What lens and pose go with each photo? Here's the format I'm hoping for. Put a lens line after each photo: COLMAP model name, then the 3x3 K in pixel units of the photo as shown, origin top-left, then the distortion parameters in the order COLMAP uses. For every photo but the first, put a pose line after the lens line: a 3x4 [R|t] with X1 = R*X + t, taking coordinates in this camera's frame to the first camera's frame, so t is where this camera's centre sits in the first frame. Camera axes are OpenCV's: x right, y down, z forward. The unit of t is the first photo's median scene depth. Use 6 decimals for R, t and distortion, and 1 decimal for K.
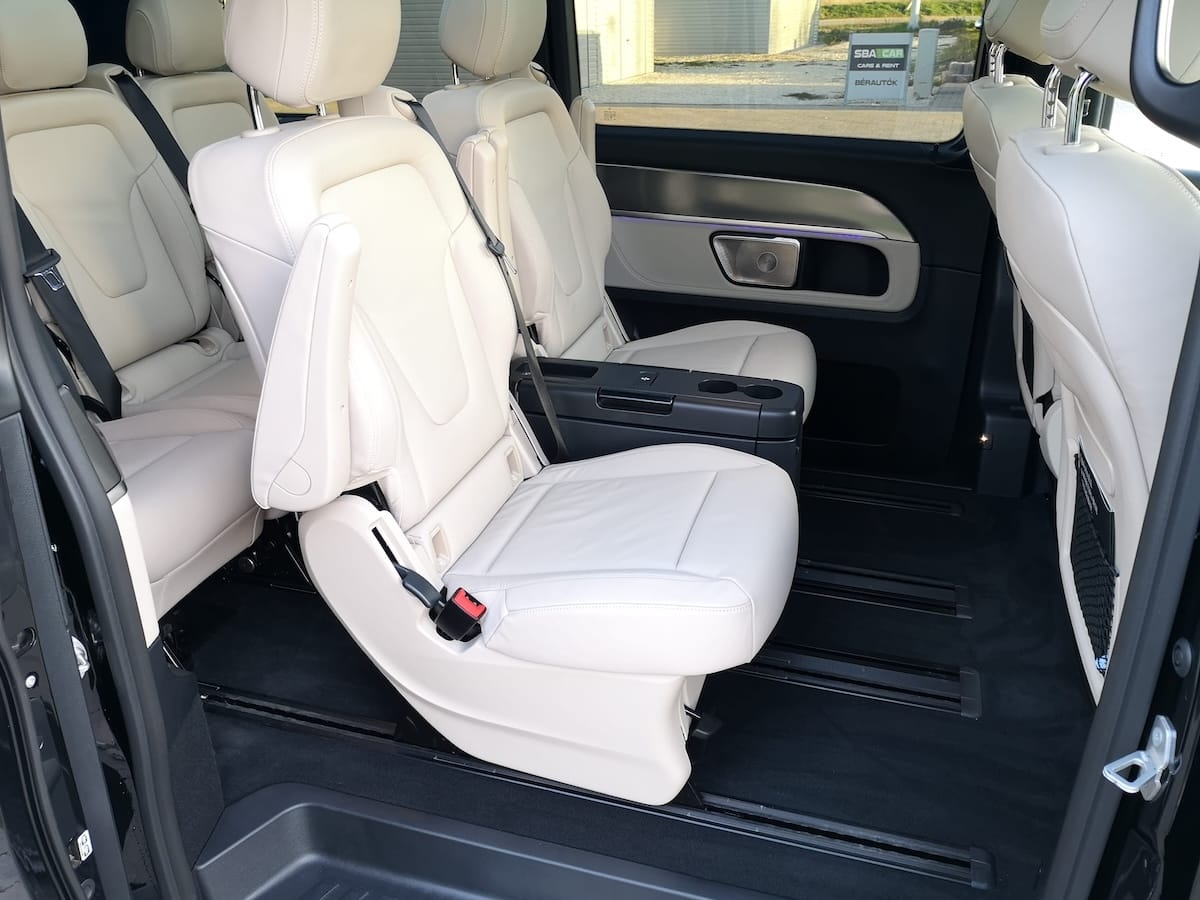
lens RADIAL K [[937.4, 0, 600.0], [0, 937.4, 450.0], [0, 0, 1]] dist [0.058060, -0.076485]
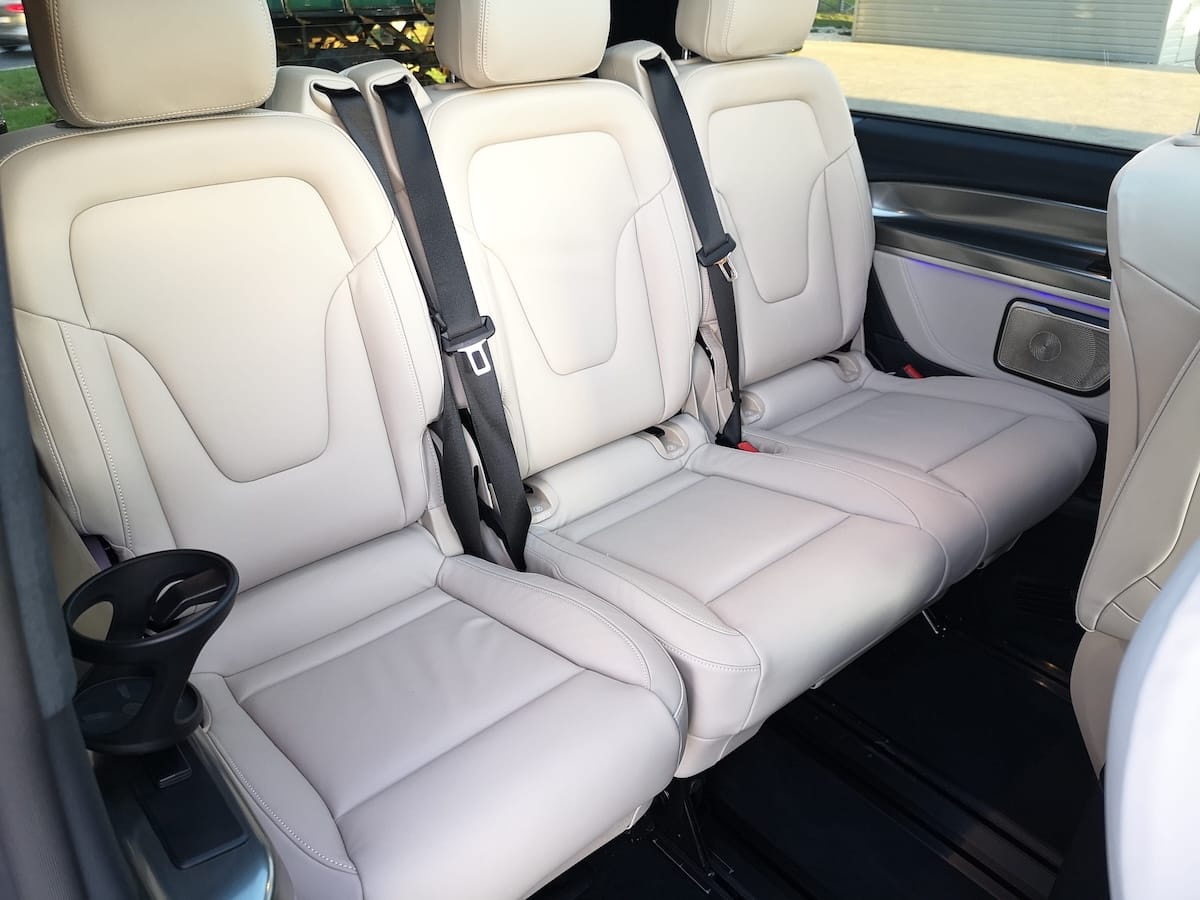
lens RADIAL K [[937.4, 0, 600.0], [0, 937.4, 450.0], [0, 0, 1]] dist [0.058060, -0.076485]
pose [[0.838478, 0.259770, -0.479035, -0.118238], [-0.235565, 0.965472, 0.111233, -0.176804], [0.491390, 0.019577, 0.870720, 0.354782]]
